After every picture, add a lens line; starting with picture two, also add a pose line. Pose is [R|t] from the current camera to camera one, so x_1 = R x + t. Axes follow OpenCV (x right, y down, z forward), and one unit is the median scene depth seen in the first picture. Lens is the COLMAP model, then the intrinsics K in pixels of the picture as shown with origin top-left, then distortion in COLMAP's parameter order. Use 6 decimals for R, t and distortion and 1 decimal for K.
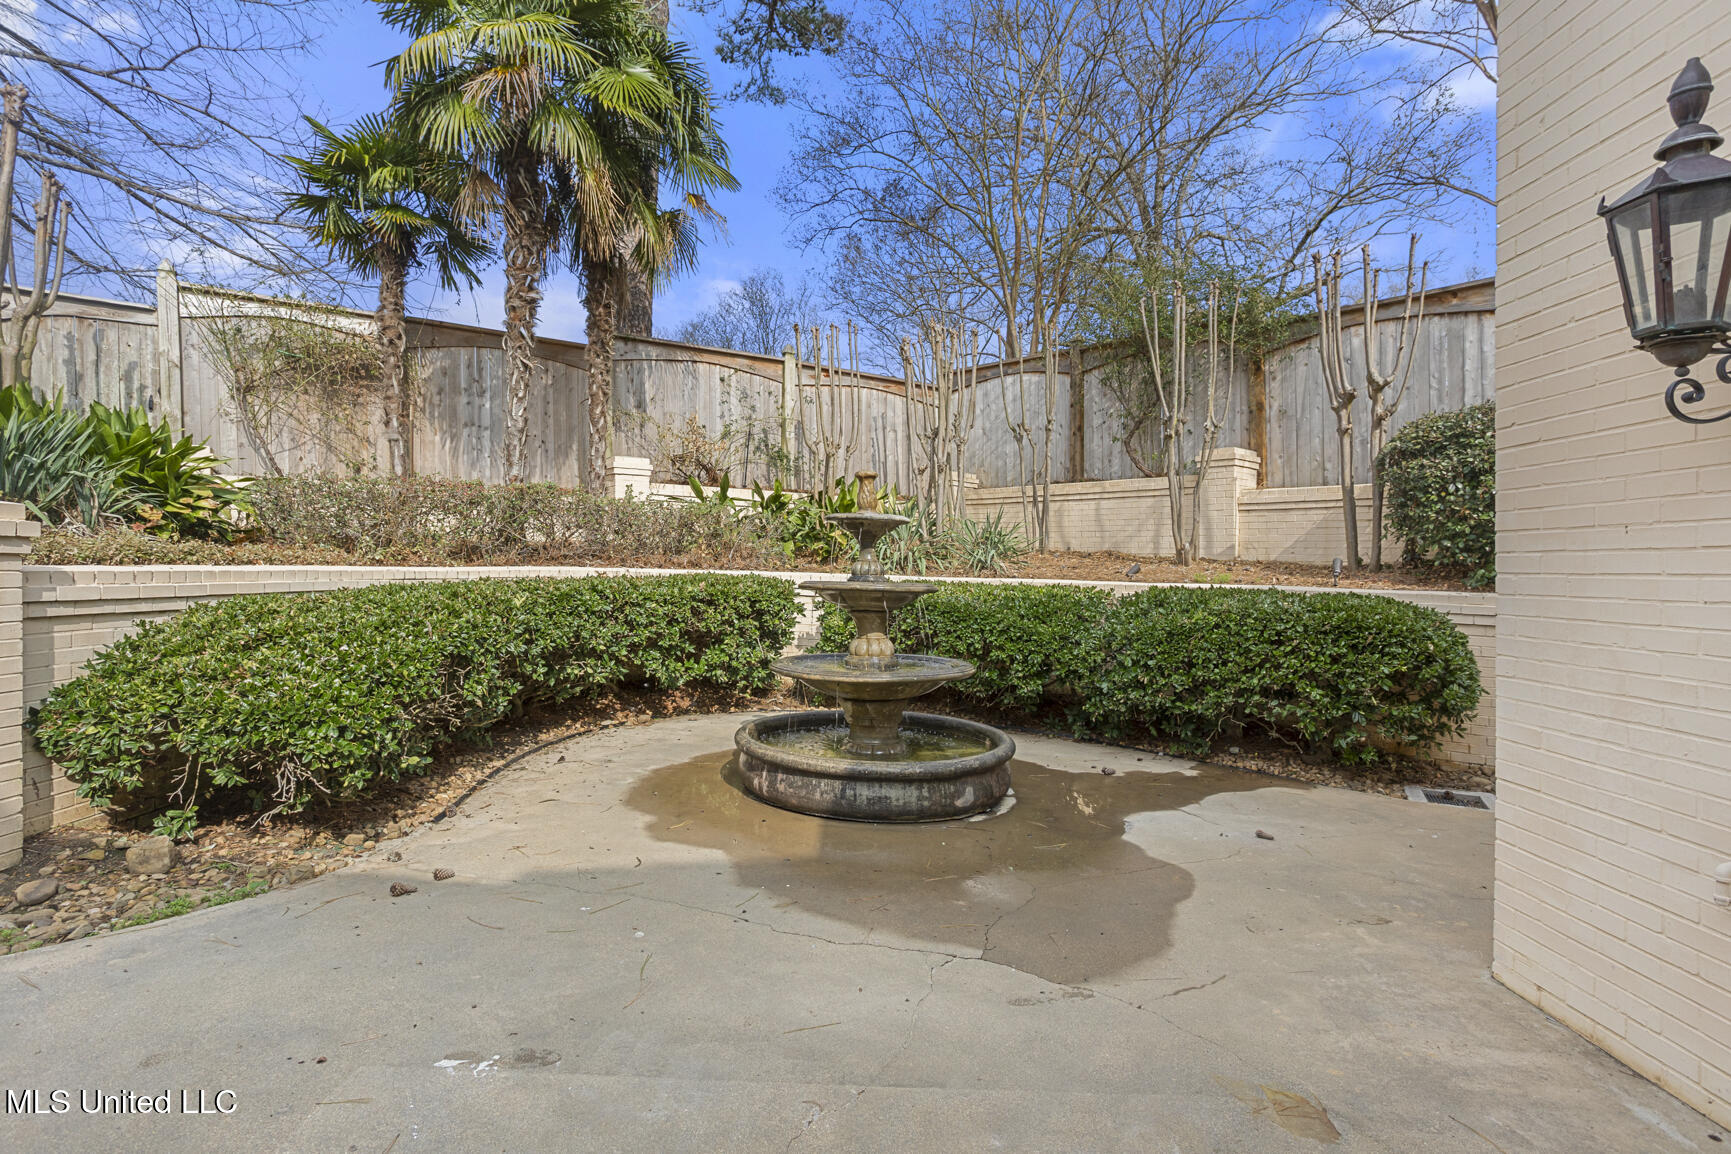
lens RADIAL K [[873.4, 0, 878.5], [0, 873.4, 578.5], [0, 0, 1]] dist [-0.031178, 0.016098]
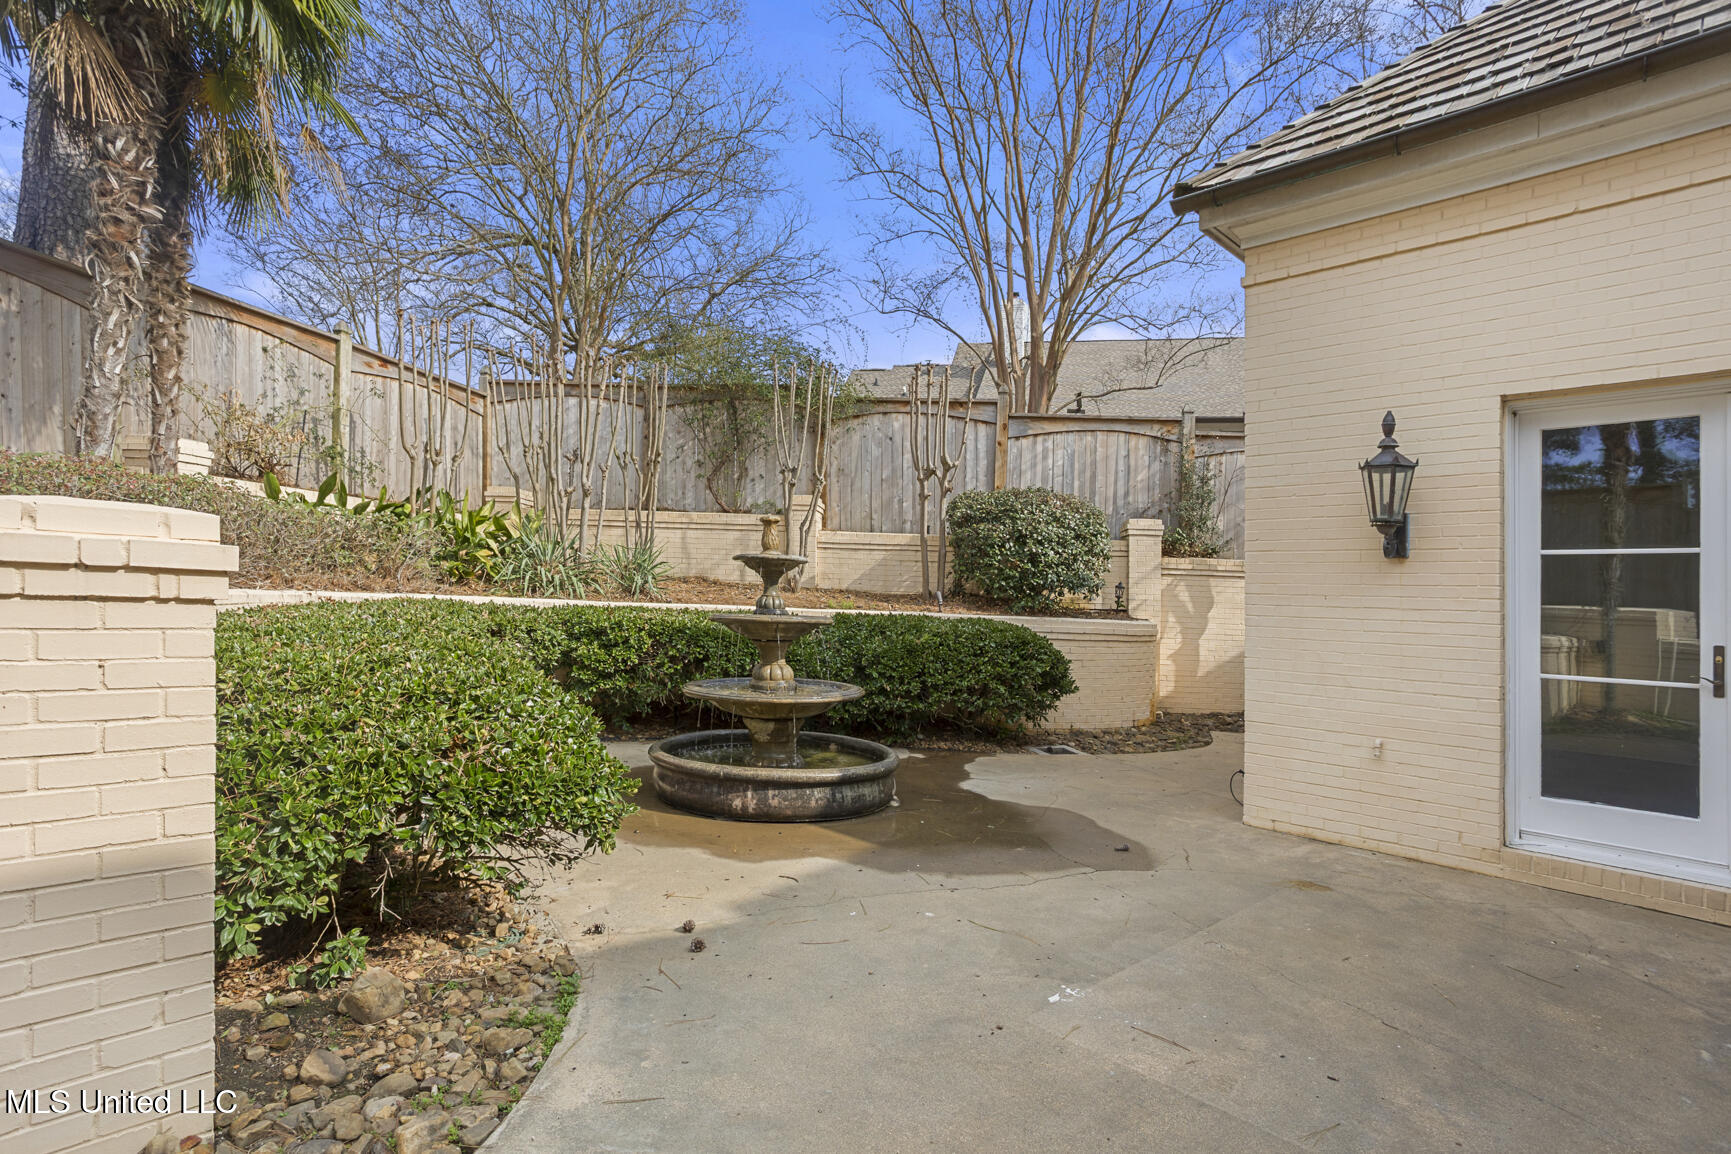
lens RADIAL K [[873.4, 0, 880.9], [0, 873.4, 573.8], [0, 0, 1]] dist [-0.031178, 0.016098]
pose [[0.717570, 0.025292, 0.696027, -0.474169], [-0.012071, 0.999642, -0.023880, -0.016028], [-0.696382, 0.008734, 0.717618, 0.063704]]
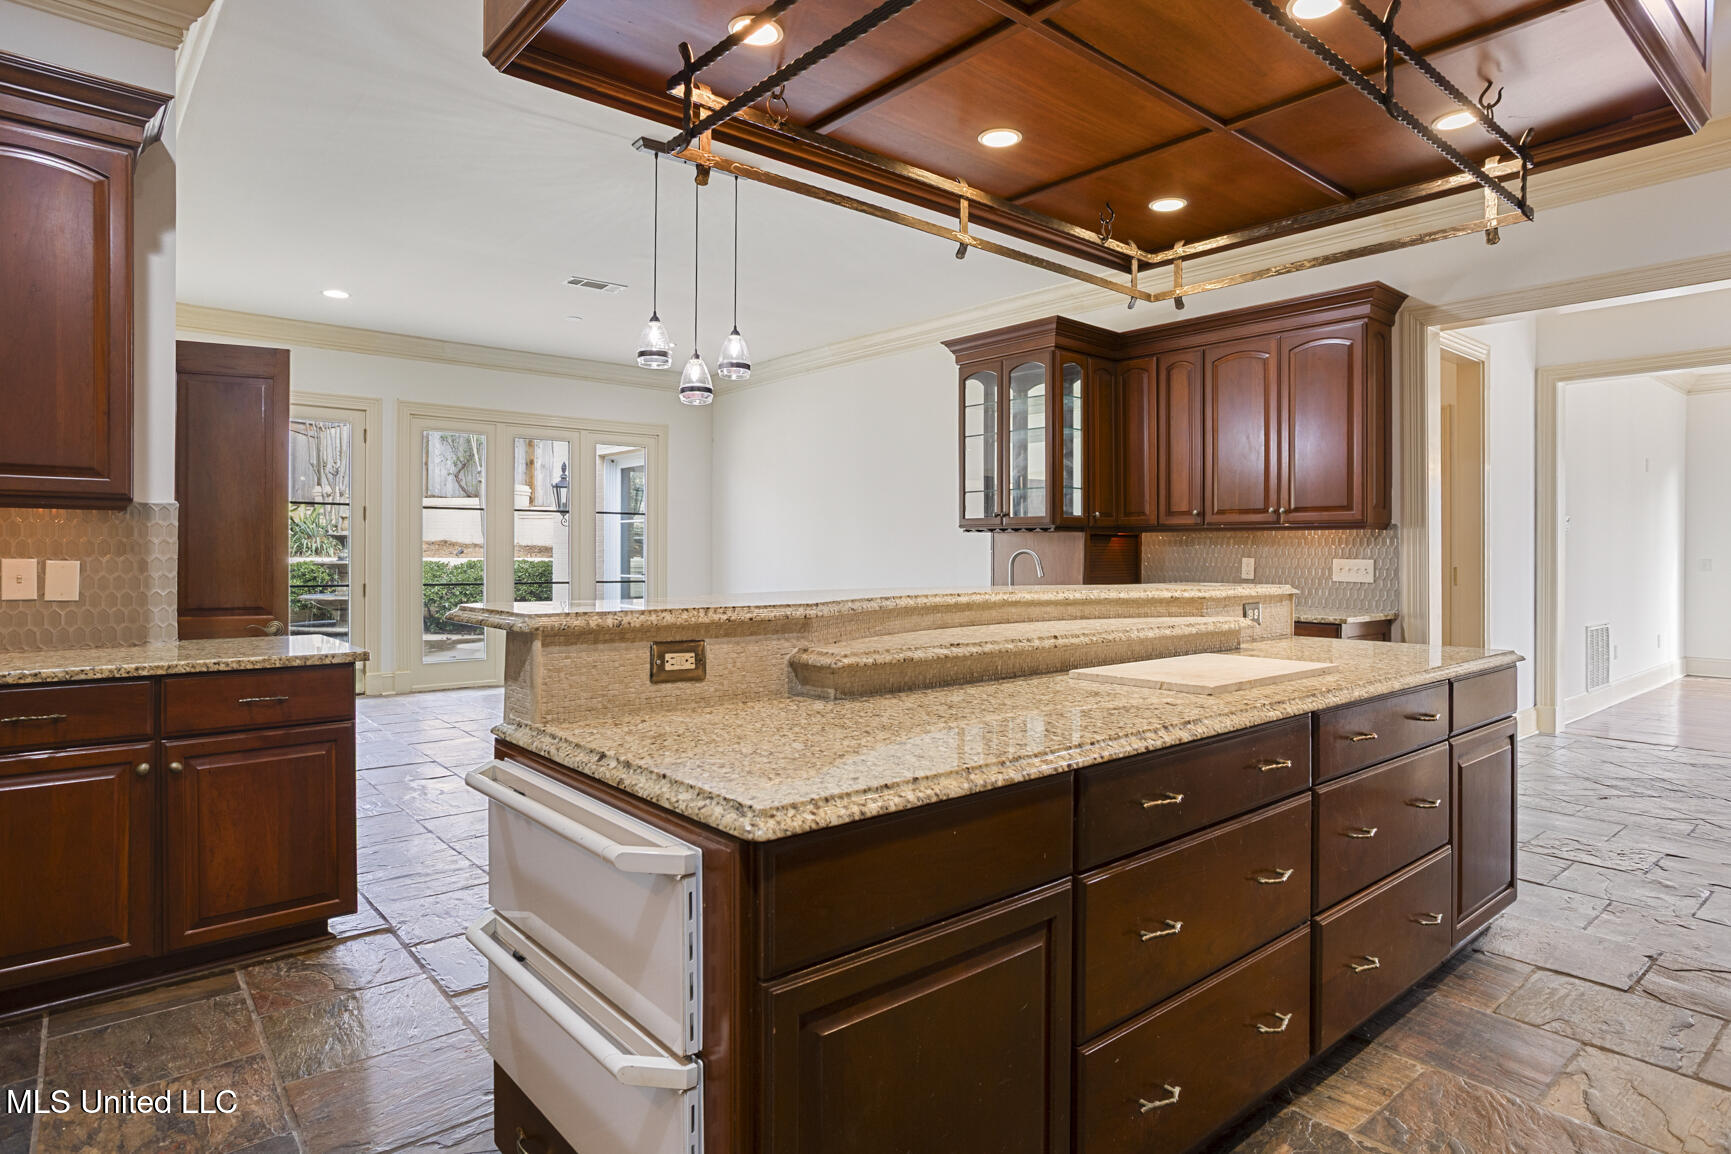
lens RADIAL K [[951.9, 0, 872.9], [0, 951.9, 564.3], [0, 0, 1]] dist [-0.028718, 0.010230]
pose [[0.777382, -0.026778, 0.628459, -0.342685], [0.018647, 0.999635, 0.019528, -0.007897], [-0.628752, -0.003462, 0.777598, -1.306899]]
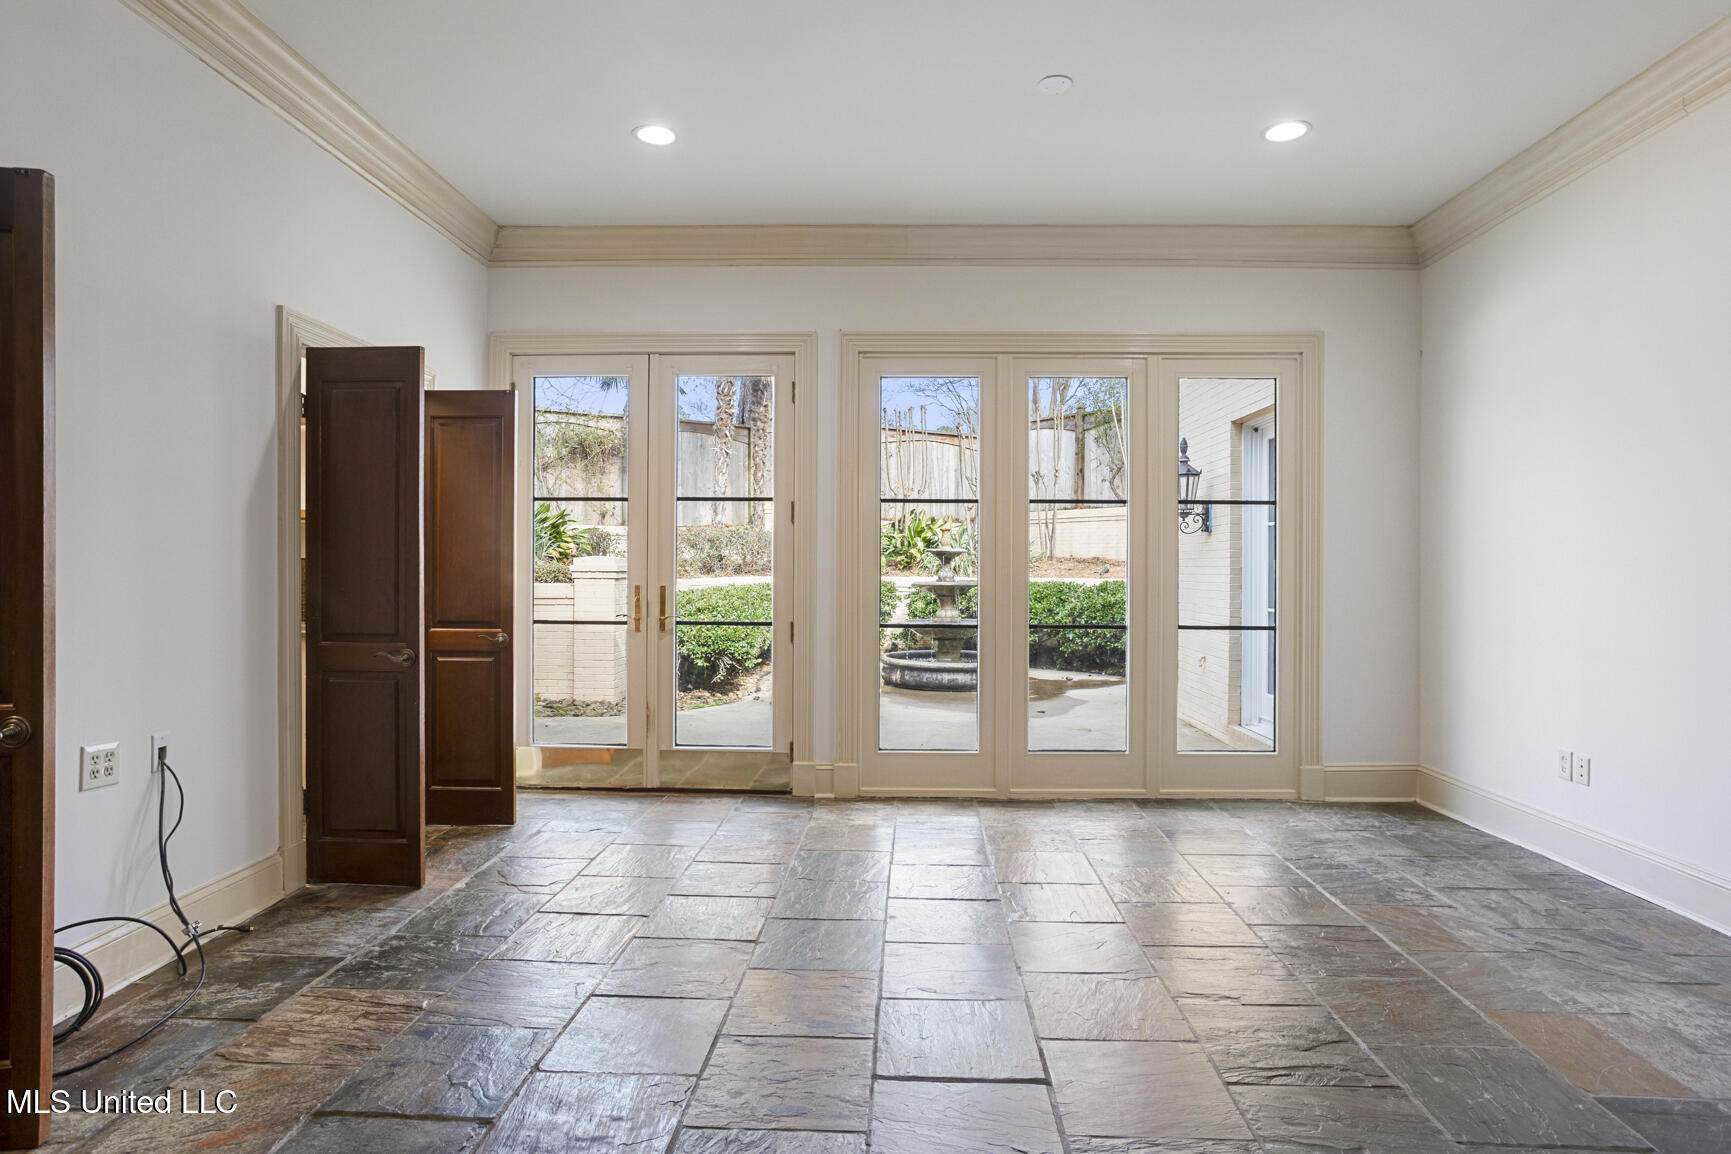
lens RADIAL K [[951.9, 0, 872.7], [0, 951.9, 580.1], [0, 0, 1]] dist [-0.028718, 0.010230]
pose [[0.998287, -0.019203, -0.055274, -0.037187], [0.019365, 0.999810, 0.002396, -0.007175], [0.055218, -0.003463, 0.998468, -0.832019]]
